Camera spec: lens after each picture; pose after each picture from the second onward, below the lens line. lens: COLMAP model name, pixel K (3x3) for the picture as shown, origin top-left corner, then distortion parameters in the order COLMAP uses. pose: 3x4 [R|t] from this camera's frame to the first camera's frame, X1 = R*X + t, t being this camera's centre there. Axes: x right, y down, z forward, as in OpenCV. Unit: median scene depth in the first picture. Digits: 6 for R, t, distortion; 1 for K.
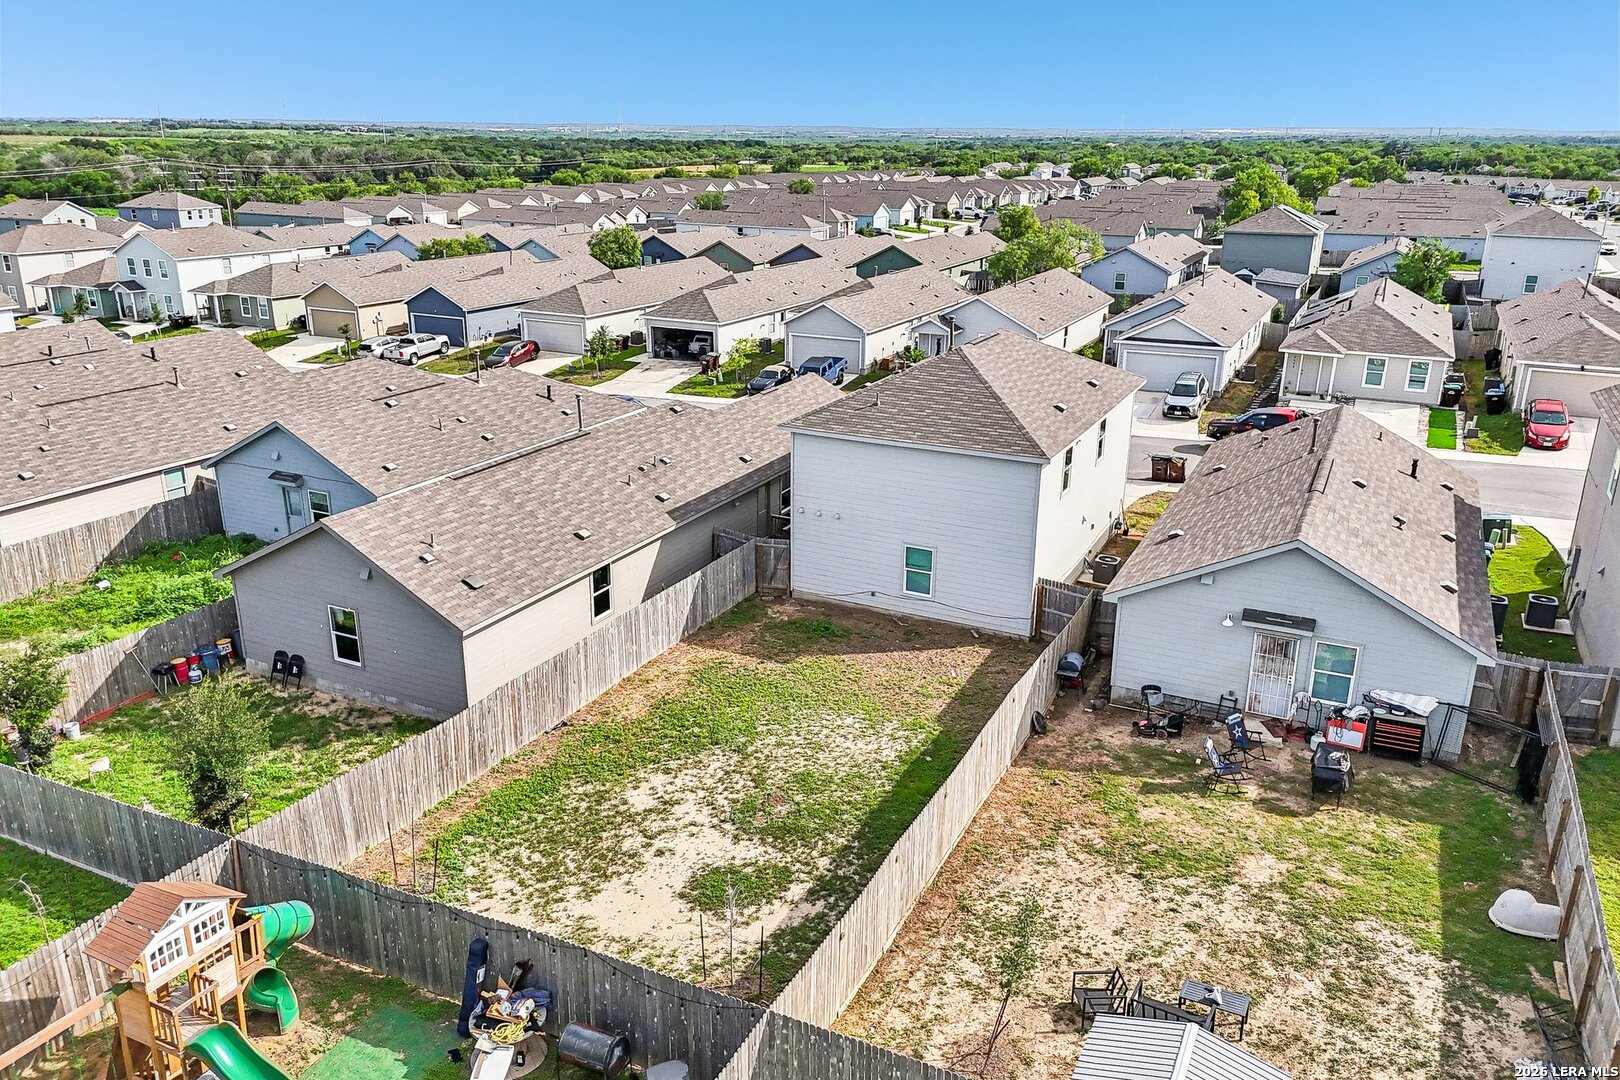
lens RADIAL K [[1197.3, 0, 810.0], [0, 1197.3, 540.0], [0, 0, 1]] dist [0.080495, -0.097182]
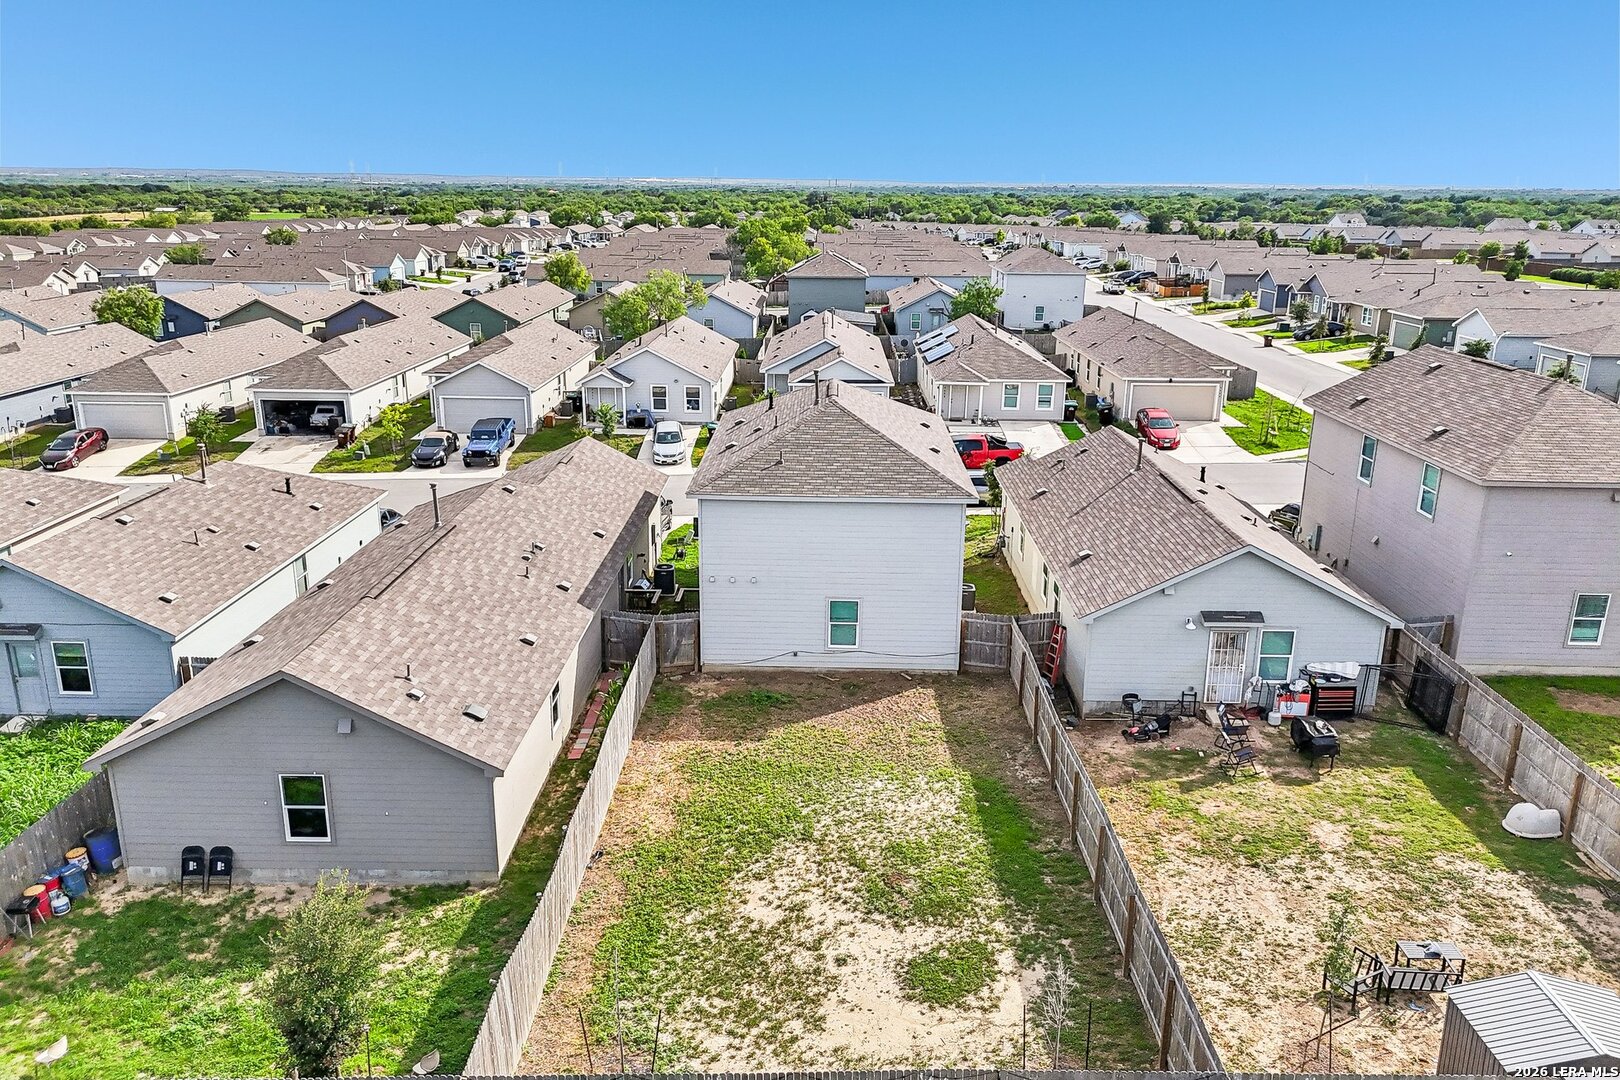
lens RADIAL K [[1197.3, 0, 810.0], [0, 1197.3, 540.0], [0, 0, 1]] dist [0.080495, -0.097182]
pose [[0.903263, -0.121112, 0.411640, -0.337605], [0.135578, 0.990749, -0.006002, -0.041142], [-0.407105, 0.061231, 0.911327, 0.097958]]
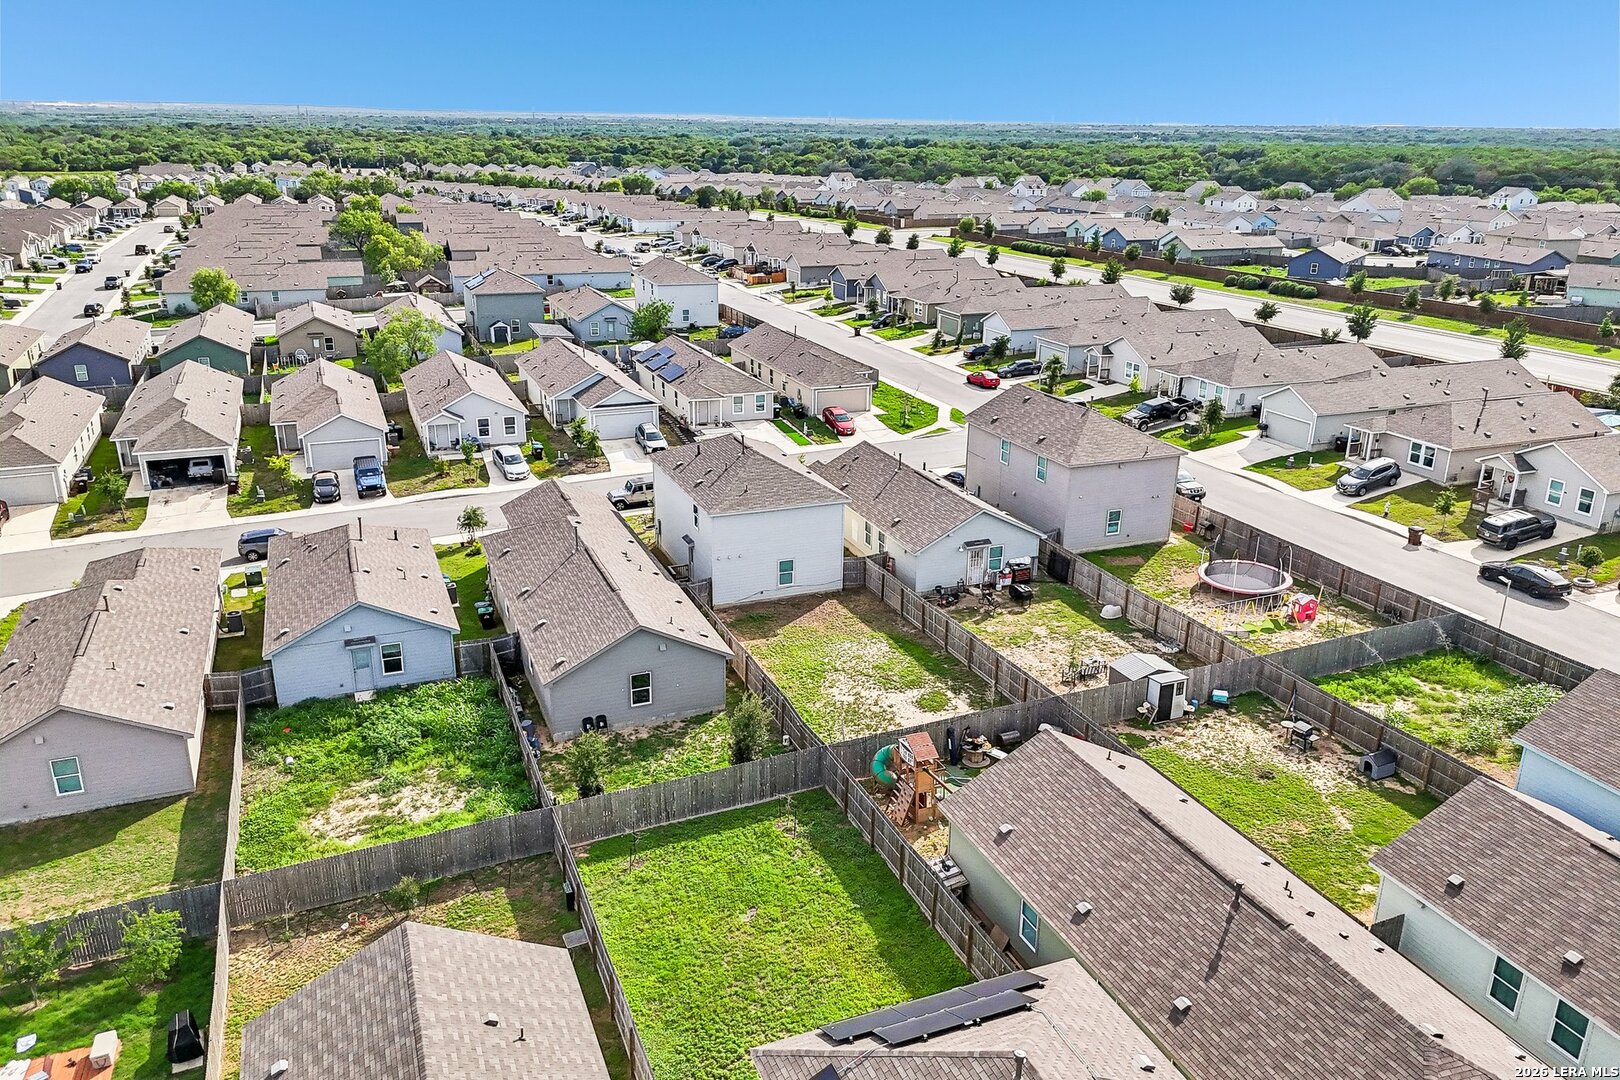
lens RADIAL K [[1208.1, 0, 810.0], [0, 1208.1, 540.0], [0, 0, 1]] dist [0.134582, -0.205929]
pose [[0.661914, -0.246801, 0.707784, -1.208143], [0.233928, 0.965096, 0.117756, -0.236818], [-0.712142, 0.087626, 0.696545, -0.344434]]
